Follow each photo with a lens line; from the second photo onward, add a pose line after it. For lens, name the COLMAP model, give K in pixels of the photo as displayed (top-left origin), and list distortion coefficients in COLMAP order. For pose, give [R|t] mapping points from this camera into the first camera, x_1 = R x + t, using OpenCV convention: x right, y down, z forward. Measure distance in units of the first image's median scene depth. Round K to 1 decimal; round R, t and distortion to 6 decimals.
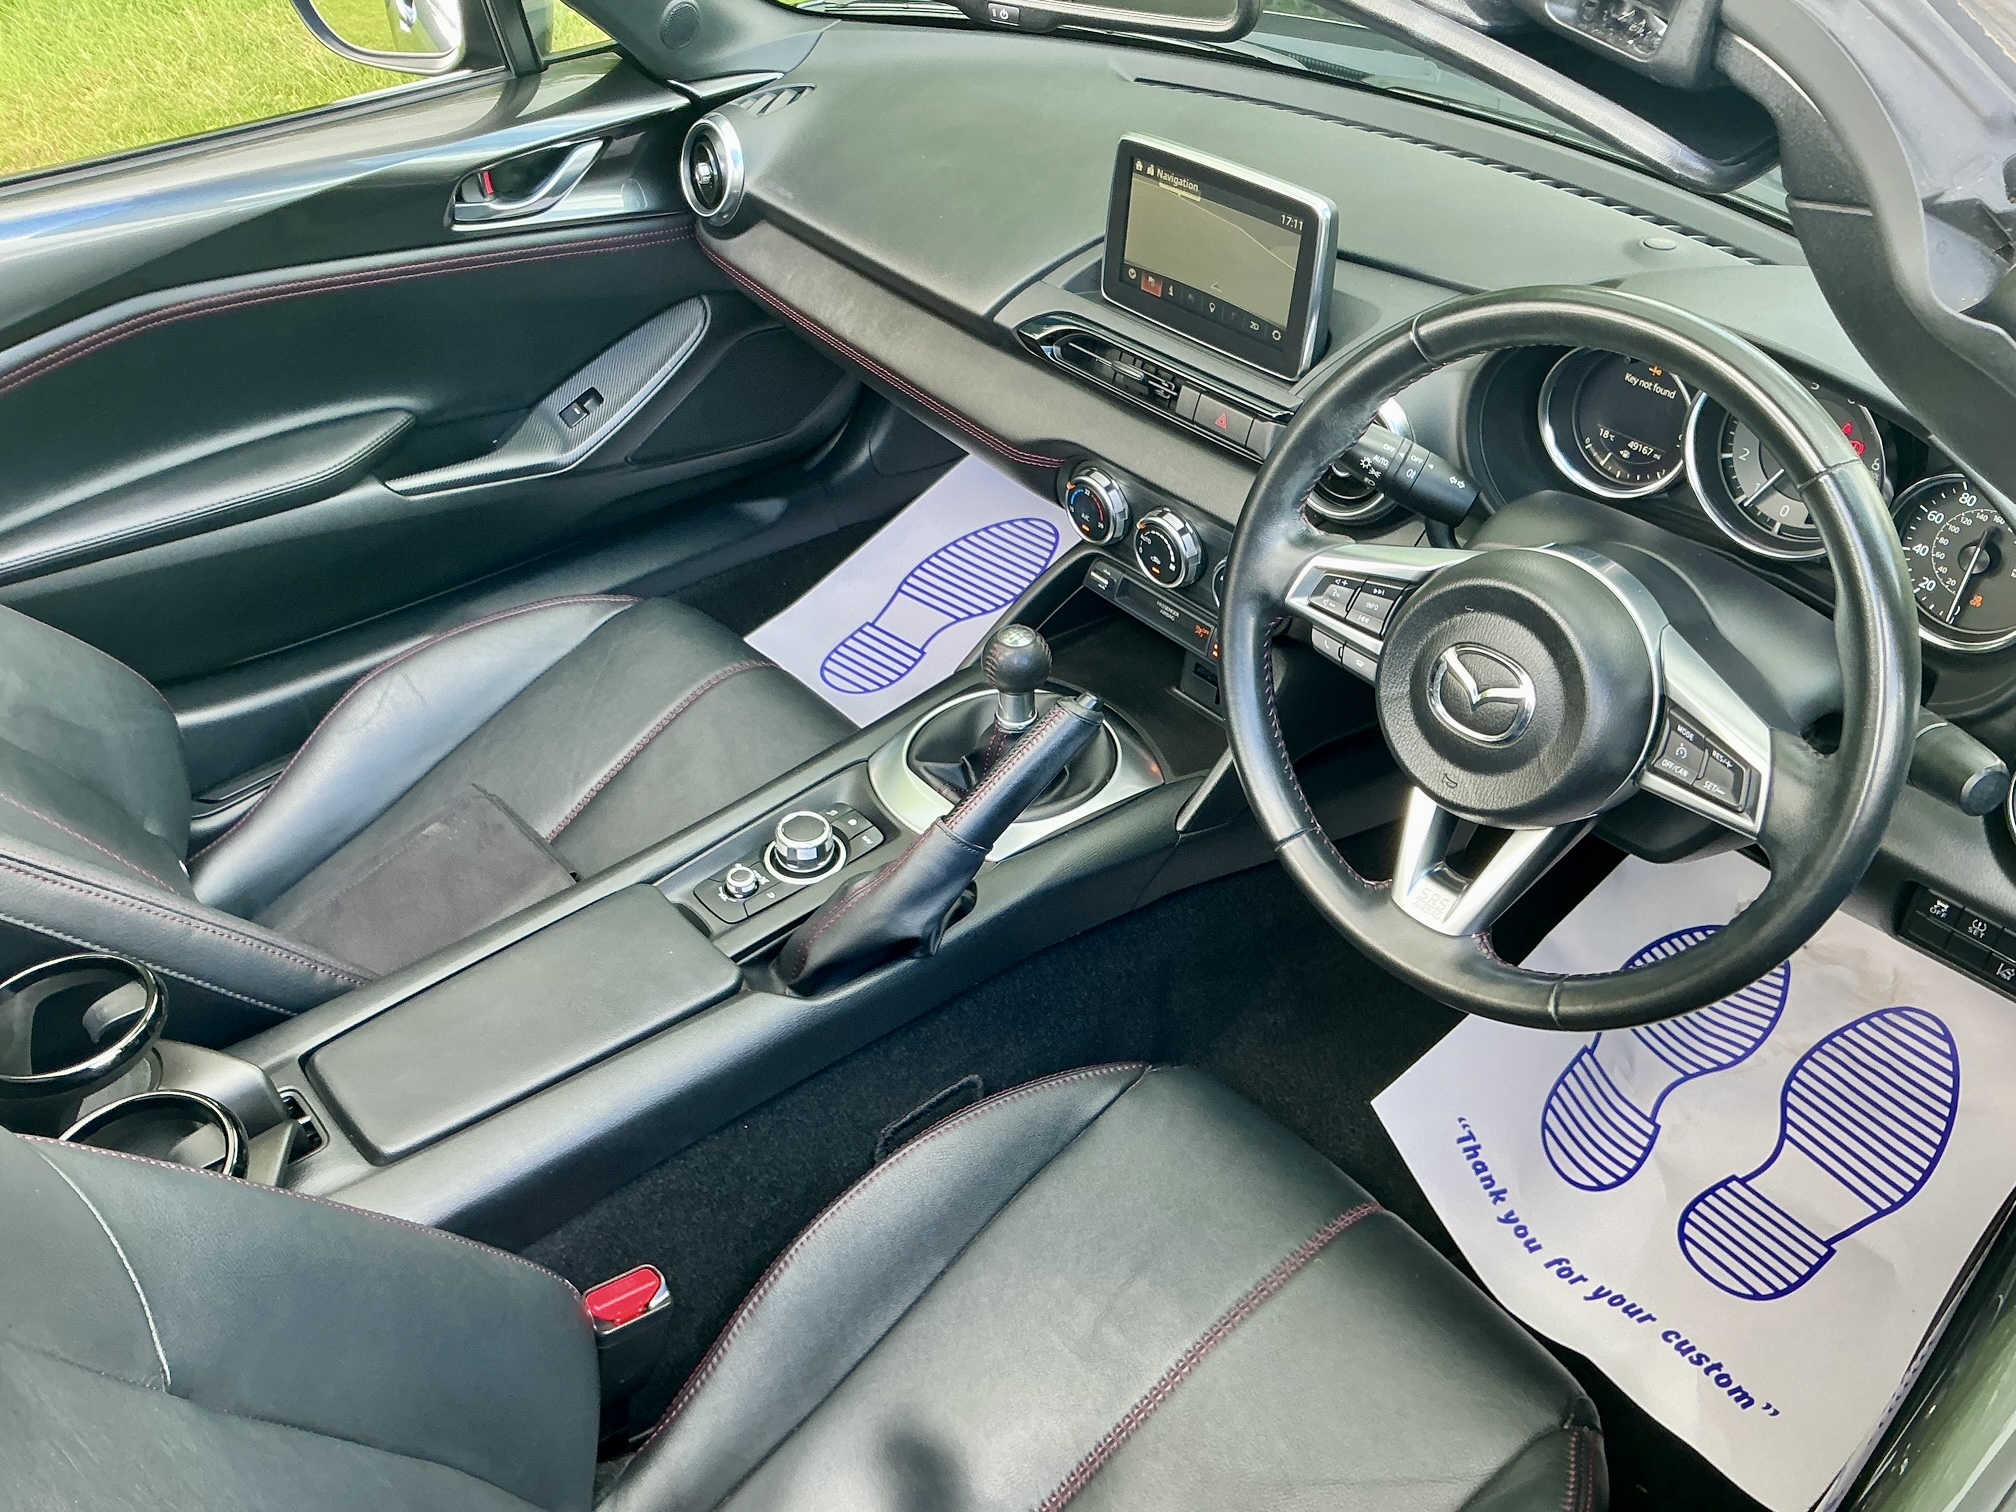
lens RADIAL K [[1669.2, 0, 999.4], [0, 1669.2, 745.1], [0, 0, 1]] dist [0.114229, -0.228972]
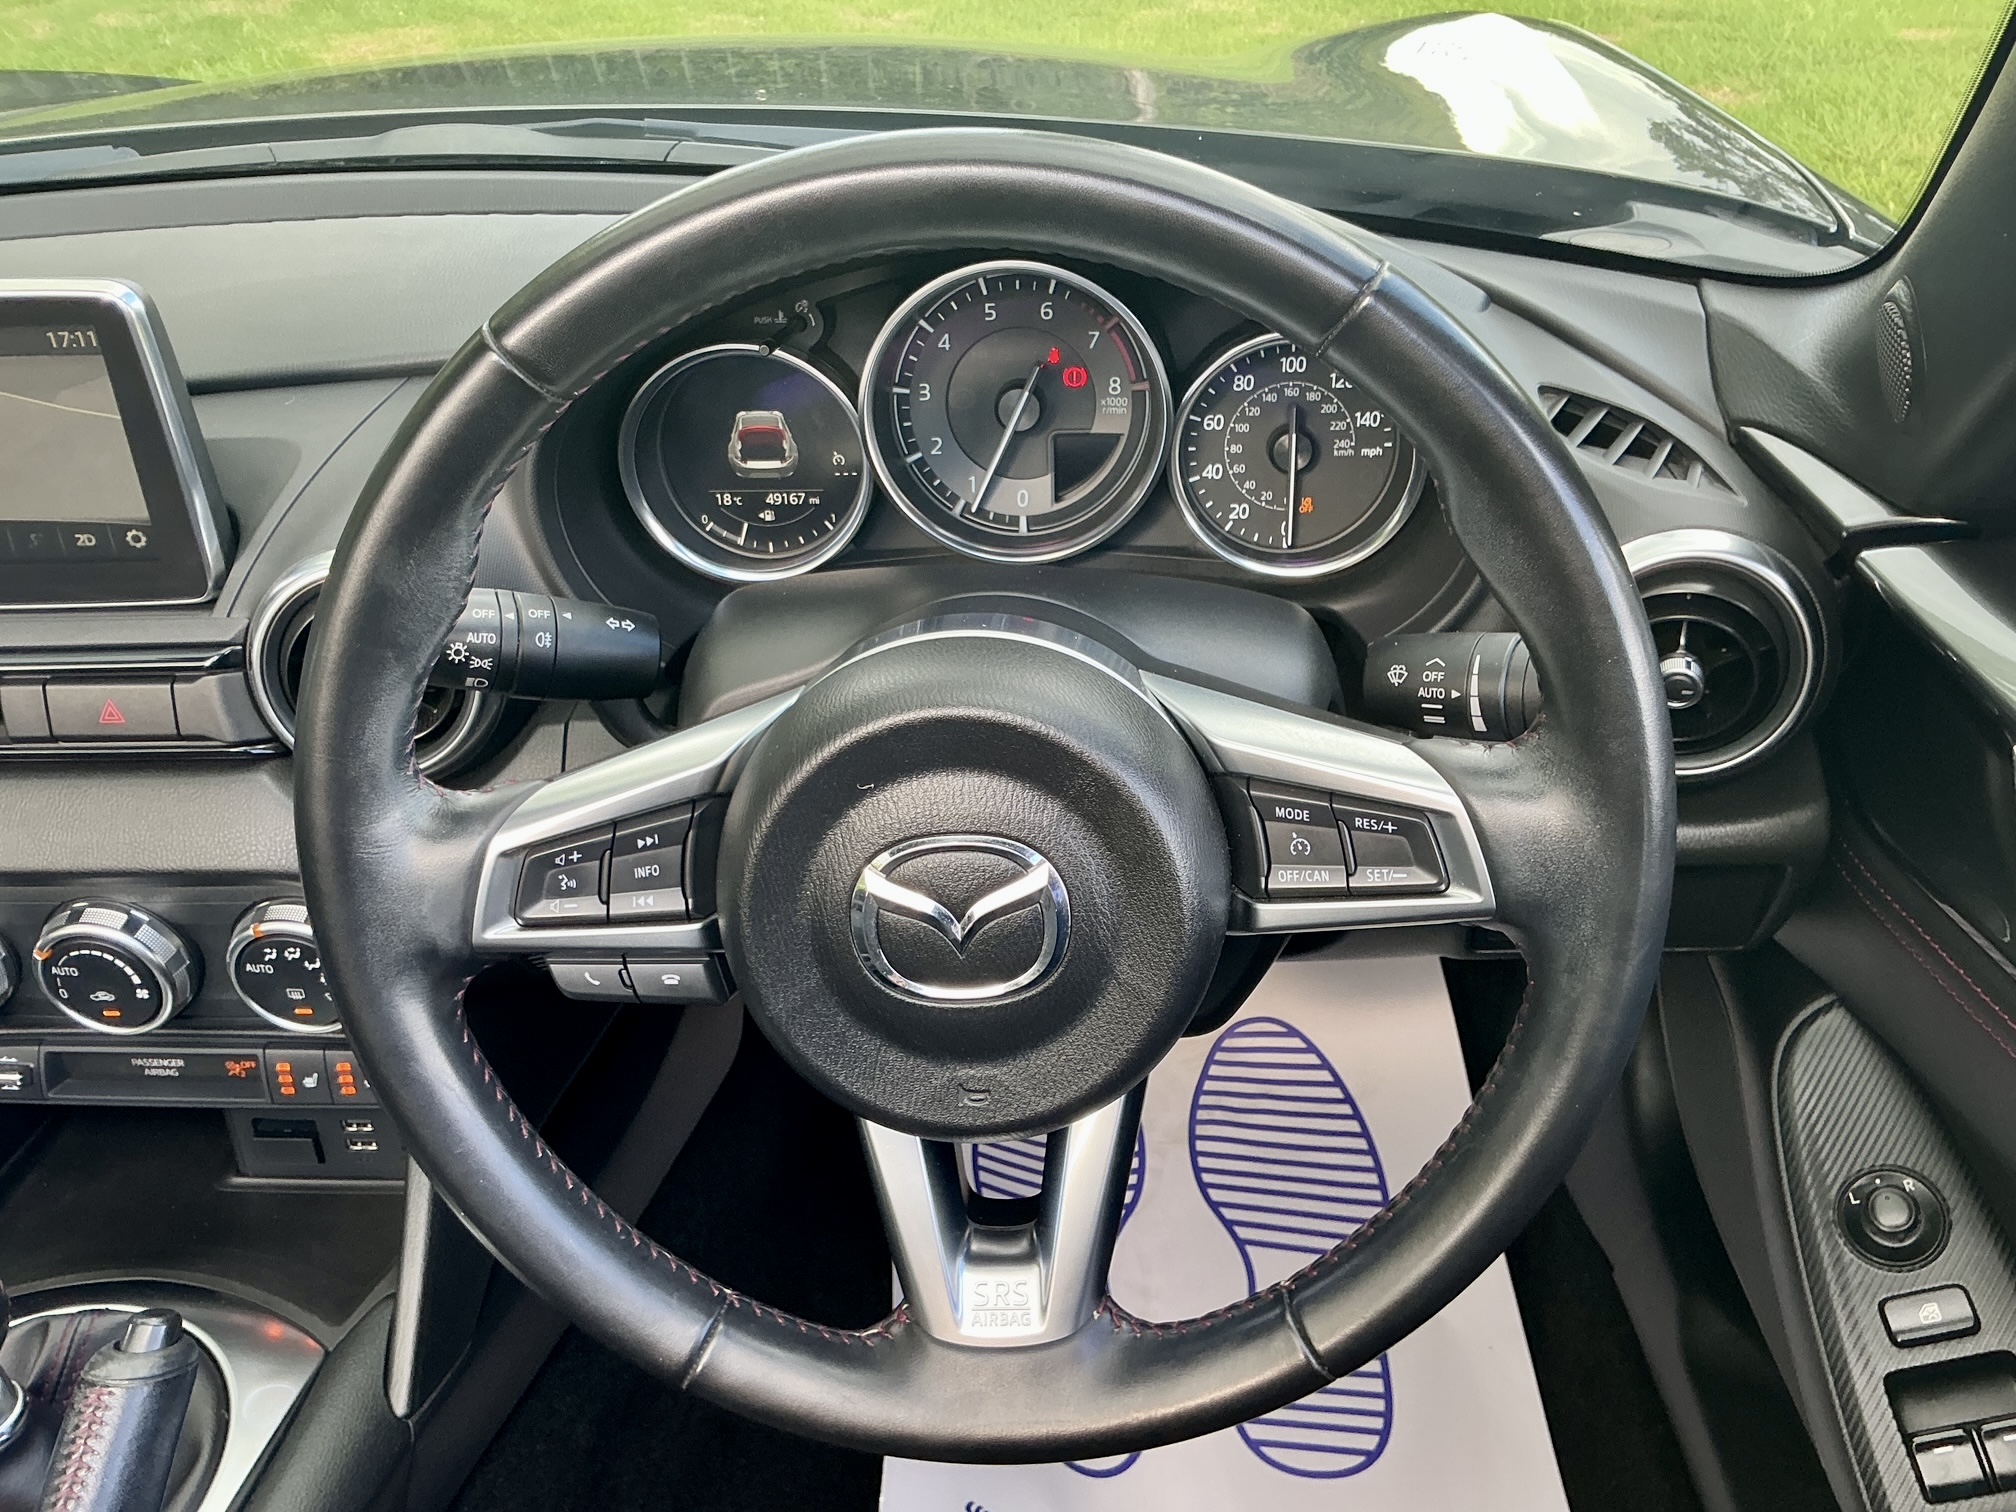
lens RADIAL K [[1669.2, 0, 999.4], [0, 1669.2, 745.1], [0, 0, 1]] dist [0.114229, -0.228972]
pose [[0.698140, -0.400736, 0.593305, 0.005871], [0.476638, 0.878498, 0.032506, -0.075364], [-0.534244, 0.260098, 0.804321, 0.473020]]
